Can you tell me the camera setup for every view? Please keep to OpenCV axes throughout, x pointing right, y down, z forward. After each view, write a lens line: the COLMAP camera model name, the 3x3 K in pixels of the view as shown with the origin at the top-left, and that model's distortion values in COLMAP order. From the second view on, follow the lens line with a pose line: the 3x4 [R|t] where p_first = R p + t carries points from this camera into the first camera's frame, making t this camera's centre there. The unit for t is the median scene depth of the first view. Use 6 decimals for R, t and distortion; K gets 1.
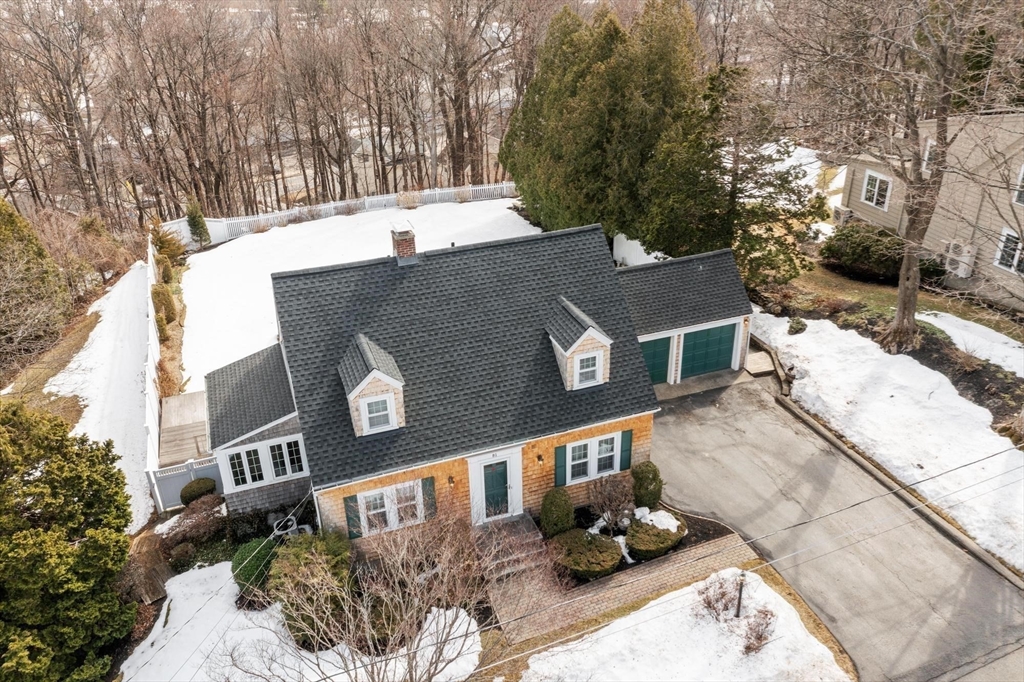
lens RADIAL K [[810.8, 0, 515.5], [0, 810.8, 342.0], [0, 0, 1]] dist [-0.023706, 0.013518]
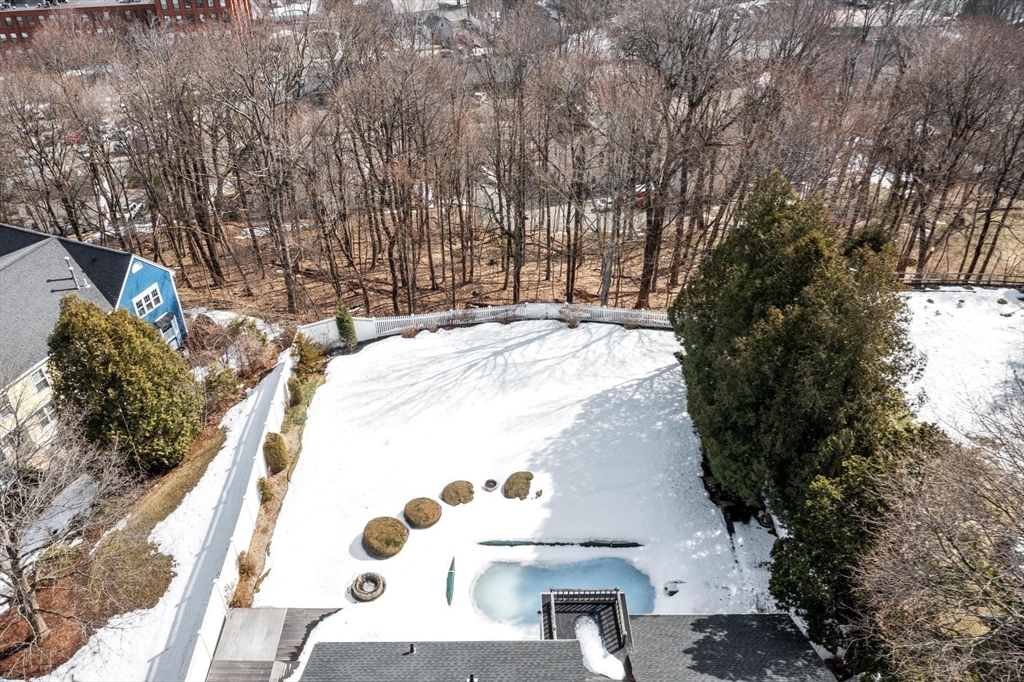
lens RADIAL K [[810.8, 0, 514.0], [0, 810.8, 340.5], [0, 0, 1]] dist [-0.023706, 0.013518]
pose [[0.941067, 0.216600, -0.259764, 0.116485], [-0.177797, 0.970163, 0.164837, -0.659633], [0.287717, -0.108937, 0.951500, 0.245194]]
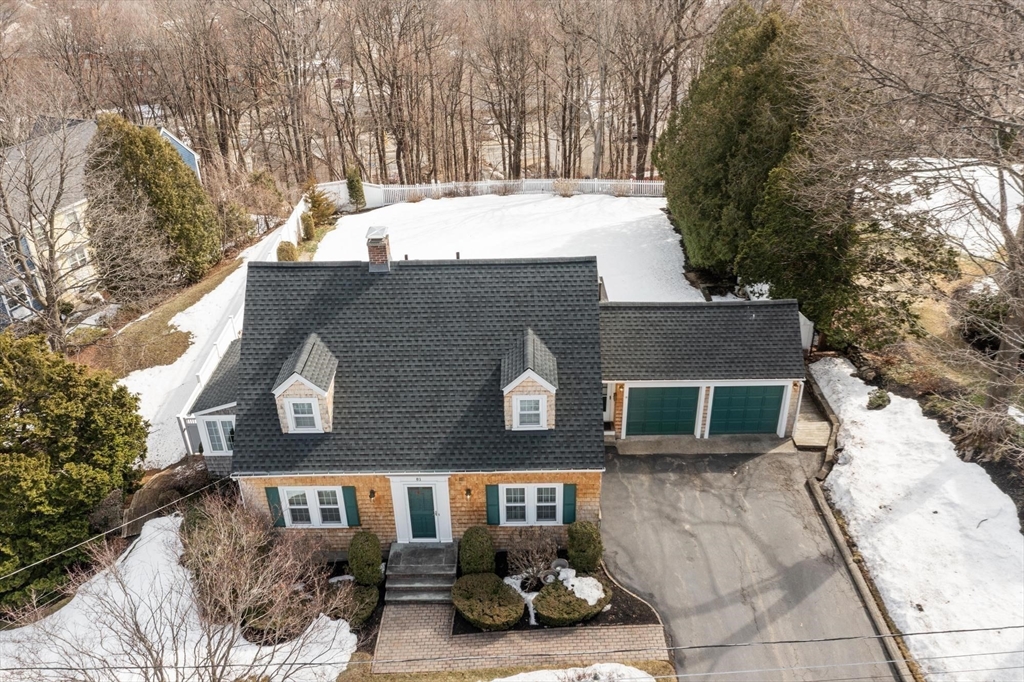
lens RADIAL K [[810.8, 0, 513.3], [0, 810.8, 343.0], [0, 0, 1]] dist [-0.023706, 0.013518]
pose [[0.936871, 0.177742, -0.301131, 0.317857], [-0.166269, 0.984032, 0.063533, -0.094354], [0.307615, -0.009454, 0.951464, 0.099539]]
